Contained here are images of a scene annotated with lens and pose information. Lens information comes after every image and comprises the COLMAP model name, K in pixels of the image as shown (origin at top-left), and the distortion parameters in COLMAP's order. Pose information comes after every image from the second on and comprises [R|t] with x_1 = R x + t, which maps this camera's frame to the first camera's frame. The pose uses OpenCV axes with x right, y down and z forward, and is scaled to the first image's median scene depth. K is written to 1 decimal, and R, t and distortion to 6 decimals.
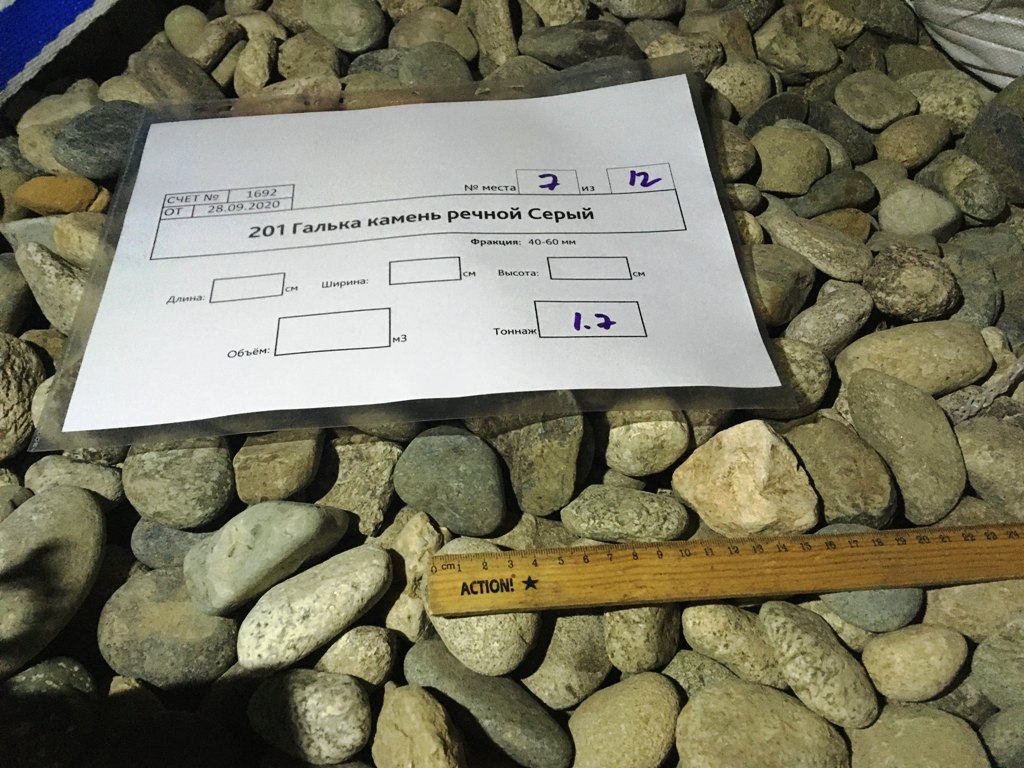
lens RADIAL K [[856.6, 0, 512.0], [0, 856.6, 384.0], [0, 0, 1]] dist [0.117881, -0.192850]
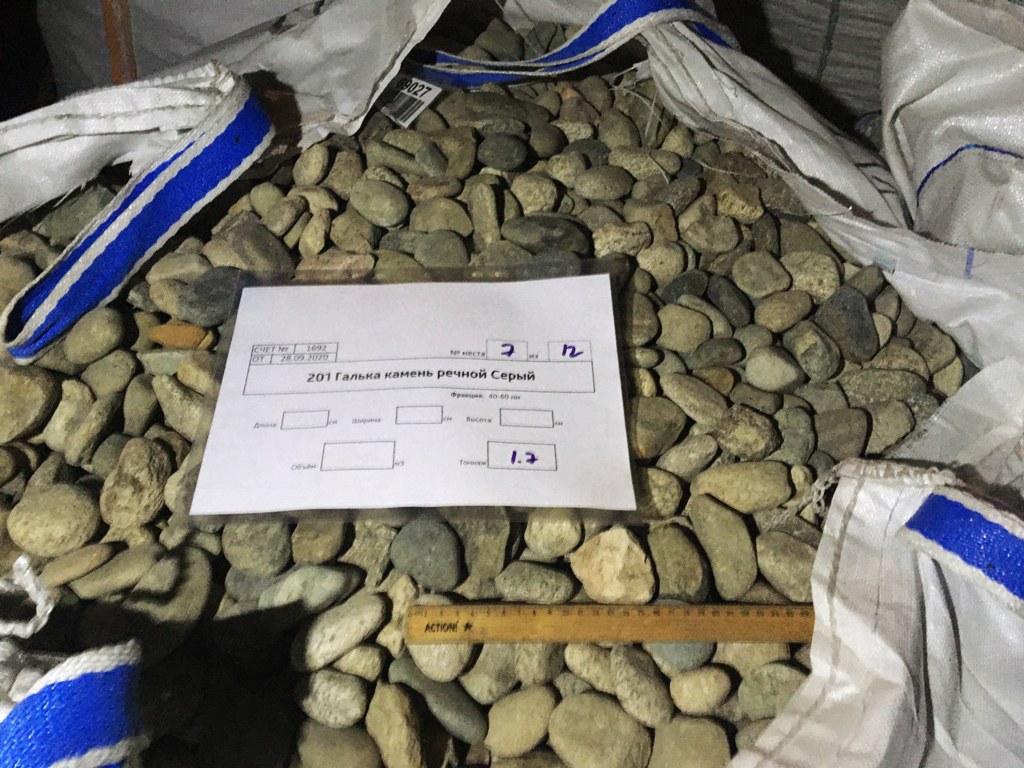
lens RADIAL K [[856.6, 0, 512.0], [0, 856.6, 384.0], [0, 0, 1]] dist [0.117881, -0.192850]
pose [[0.998015, 0.058876, -0.022336, 0.098913], [-0.058689, 0.998236, 0.008919, -0.216372], [0.022822, -0.007591, 0.999711, -0.554463]]
